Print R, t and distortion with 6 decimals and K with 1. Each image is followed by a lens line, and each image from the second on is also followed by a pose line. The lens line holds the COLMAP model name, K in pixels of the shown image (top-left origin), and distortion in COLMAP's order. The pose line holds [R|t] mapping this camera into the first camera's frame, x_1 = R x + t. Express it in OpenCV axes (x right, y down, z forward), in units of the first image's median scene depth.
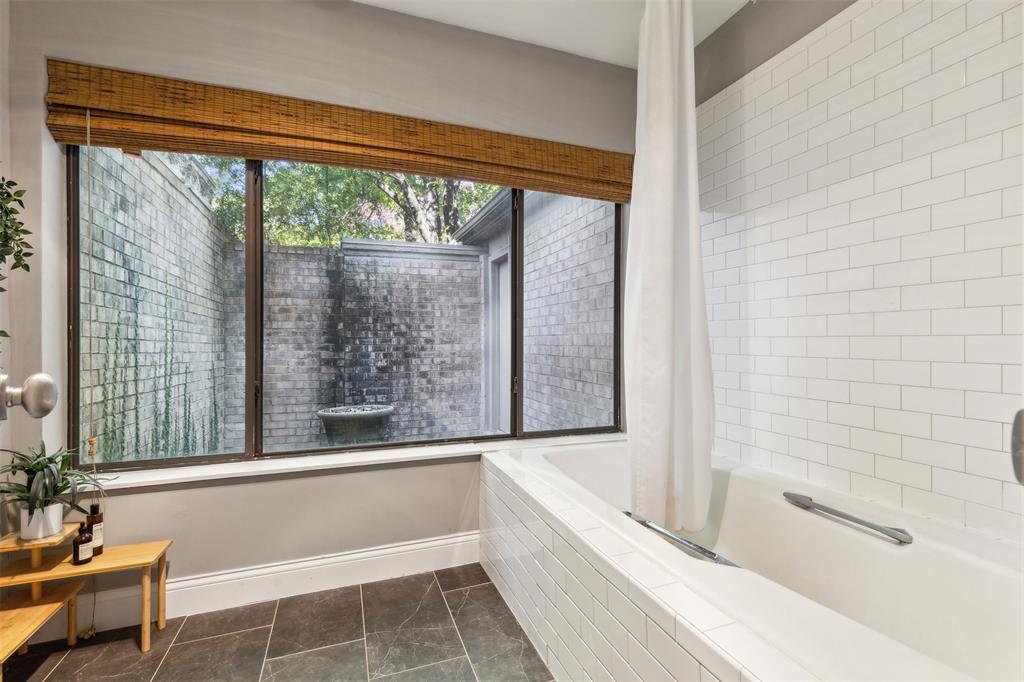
lens RADIAL K [[467.1, 0, 516.7], [0, 467.1, 340.3], [0, 0, 1]] dist [0.004158, 0.000920]
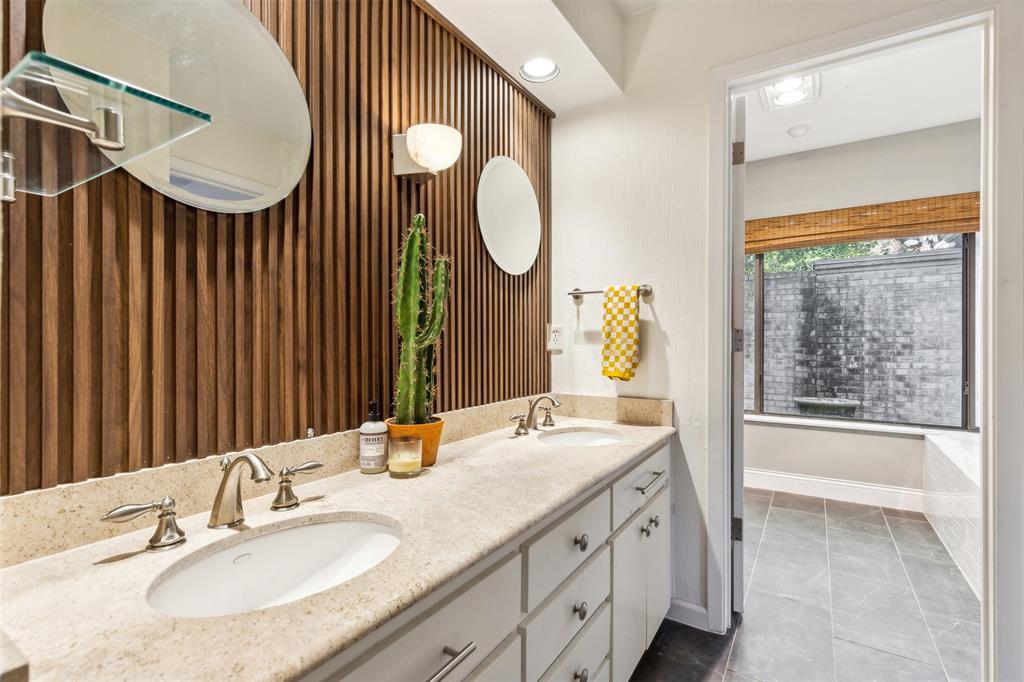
lens RADIAL K [[467.1, 0, 518.5], [0, 467.1, 339.1], [0, 0, 1]] dist [0.004158, 0.000920]
pose [[0.601369, 0.000392, -0.798971, 0.134885], [0.001593, 0.999997, 0.001690, -0.018721], [0.798970, -0.002289, 0.601367, -0.343783]]
